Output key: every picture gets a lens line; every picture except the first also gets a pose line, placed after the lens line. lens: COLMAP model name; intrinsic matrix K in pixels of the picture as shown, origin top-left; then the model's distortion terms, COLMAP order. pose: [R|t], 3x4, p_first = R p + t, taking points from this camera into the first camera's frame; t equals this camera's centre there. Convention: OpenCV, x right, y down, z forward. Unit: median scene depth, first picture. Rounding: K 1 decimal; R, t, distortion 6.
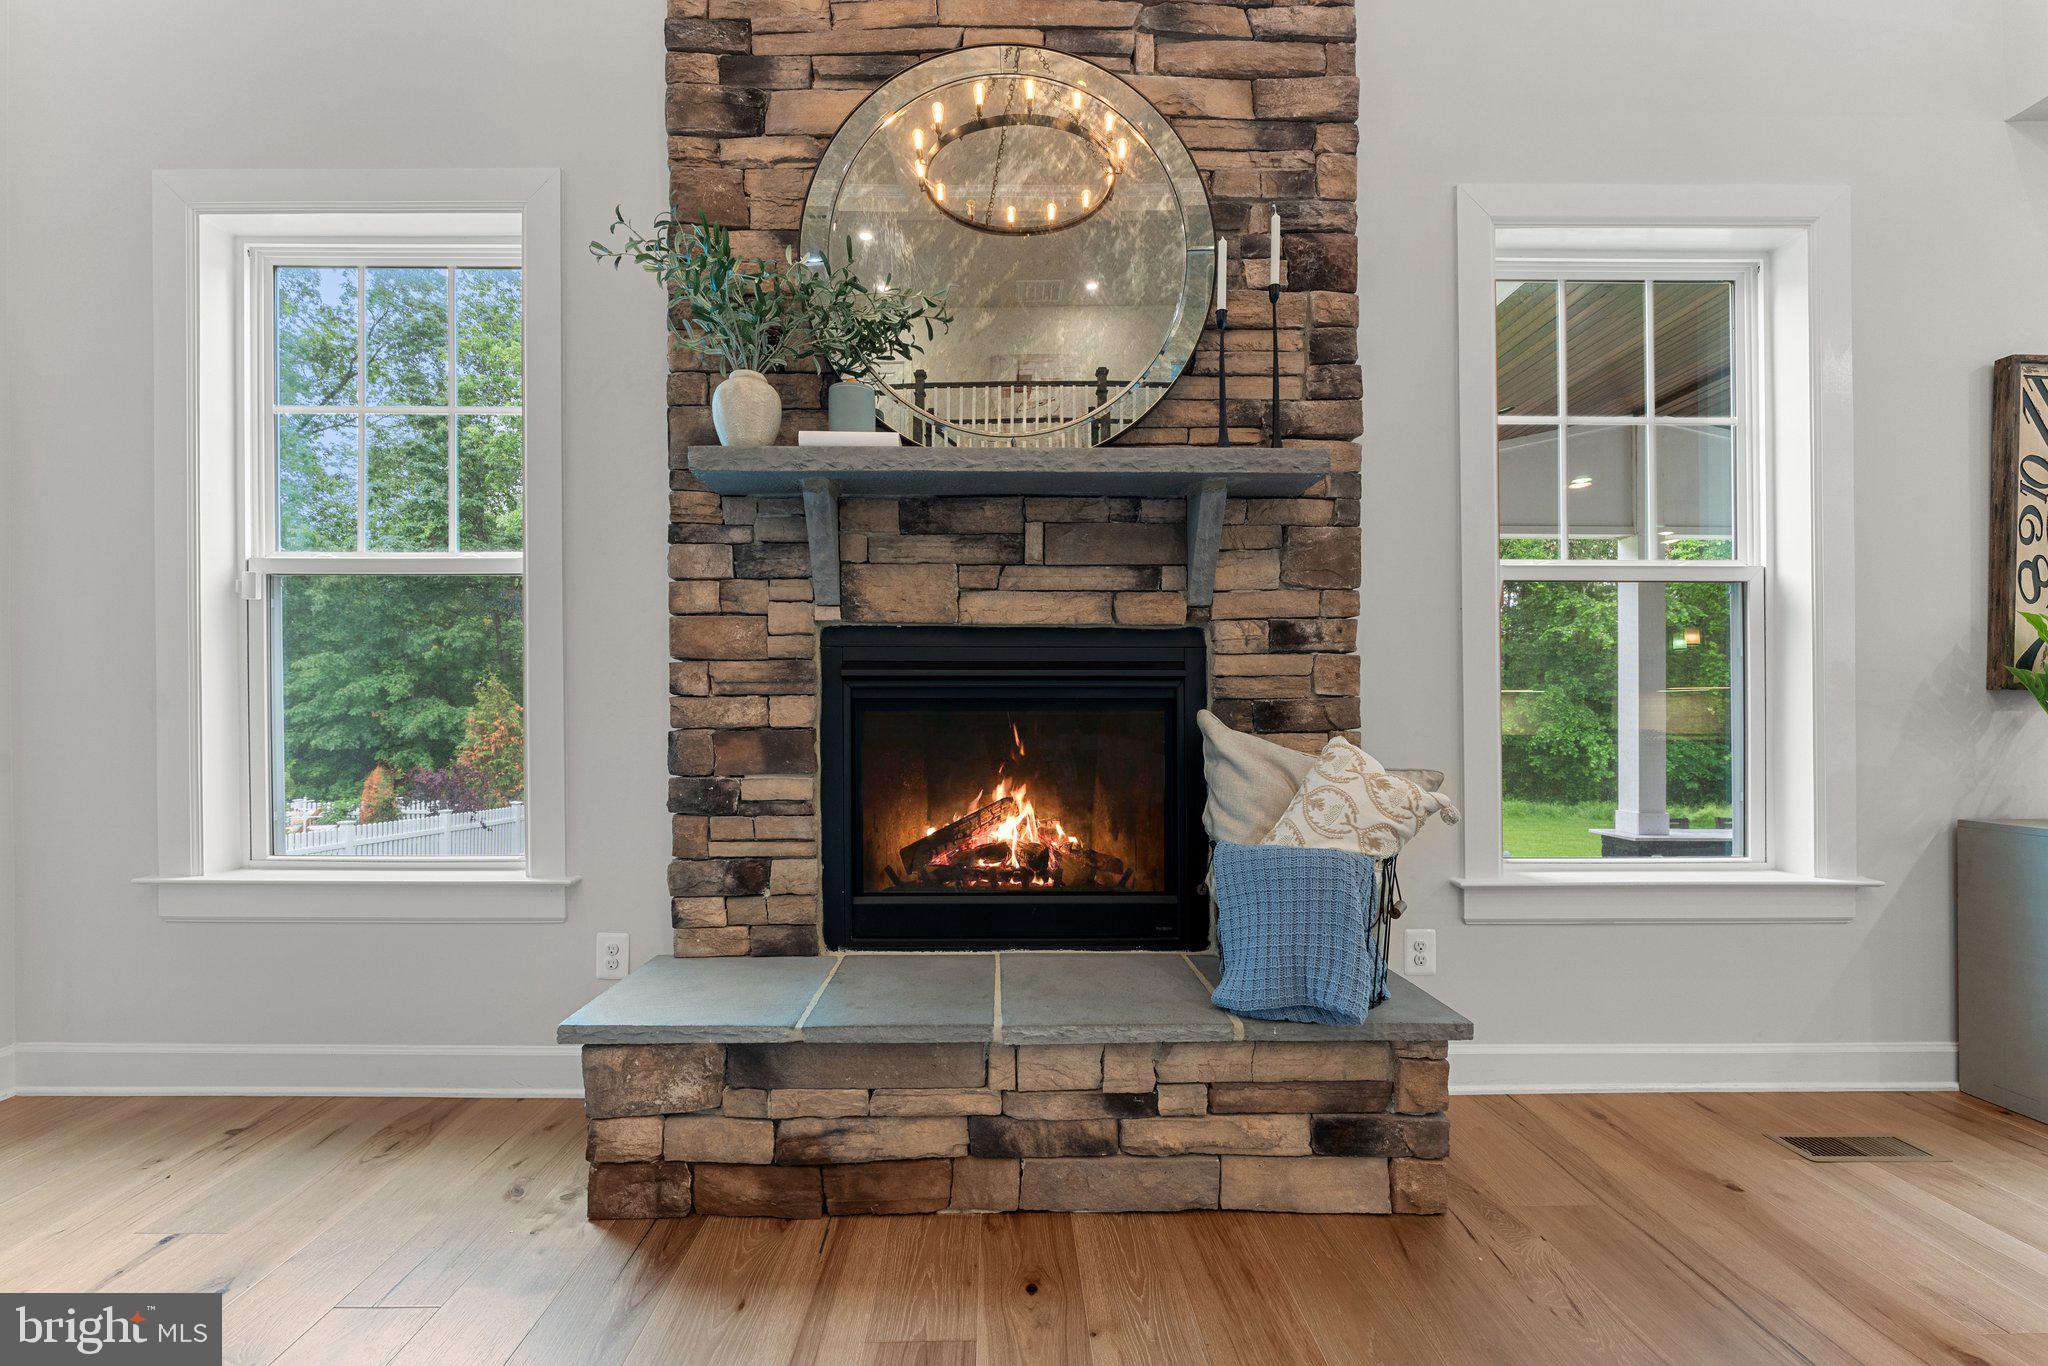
lens RADIAL K [[825.2, 0, 996.1], [0, 825.2, 722.8], [0, 0, 1]] dist [-0.002933, -0.000574]
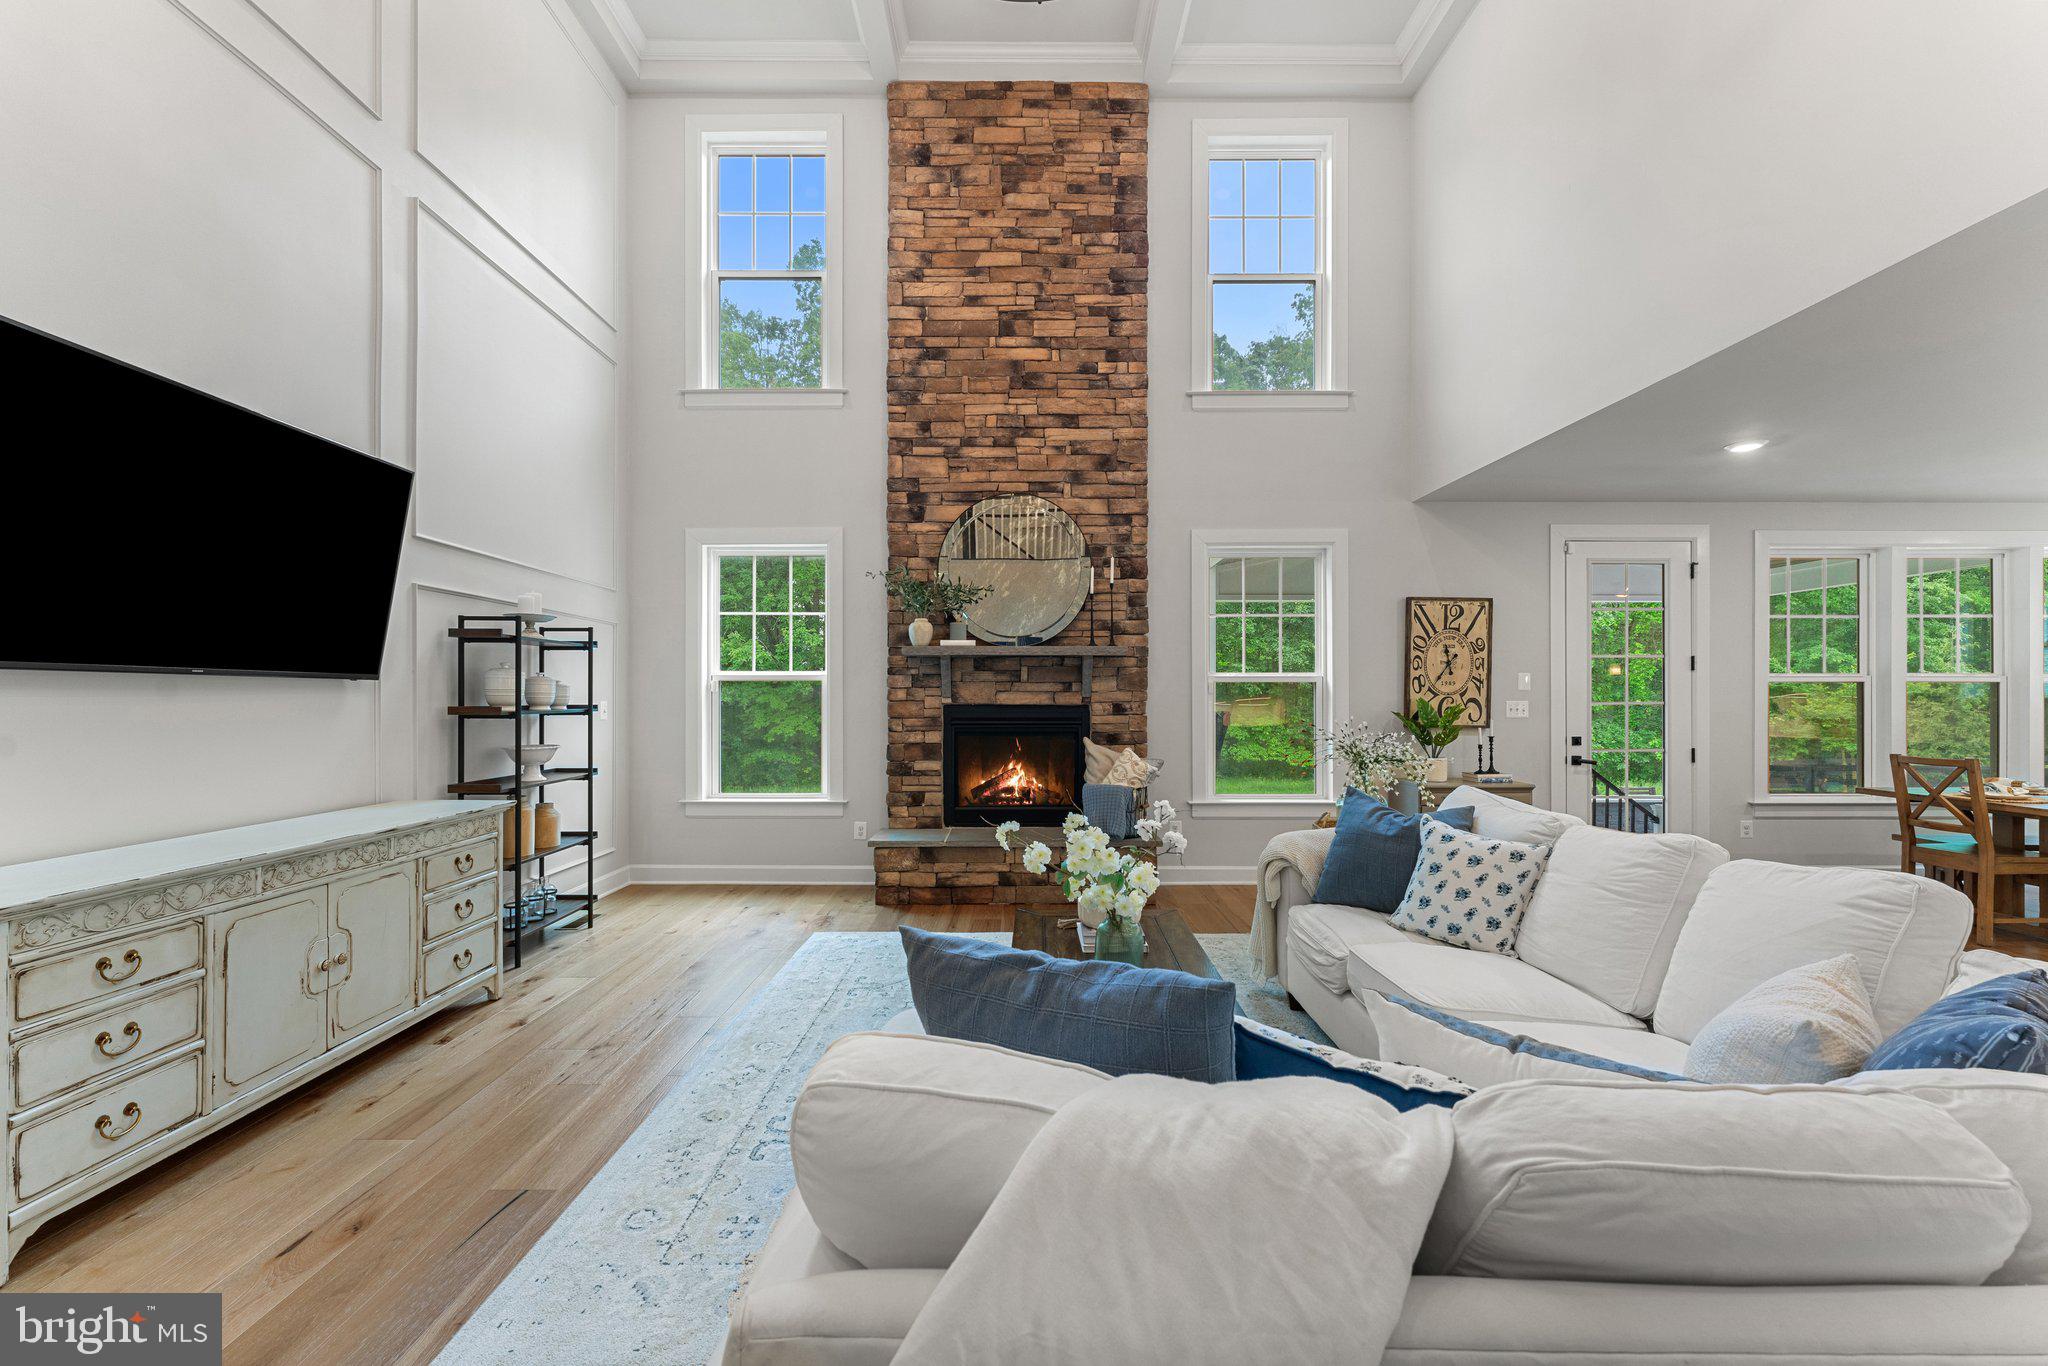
lens RADIAL K [[825.2, 0, 1032.8], [0, 825.2, 700.1], [0, 0, 1]] dist [-0.002933, -0.000574]
pose [[0.999983, 0.002989, 0.004965, 0.061270], [-0.002959, 0.999978, -0.005970, -0.118468], [-0.004983, 0.005956, 0.999970, -1.677313]]
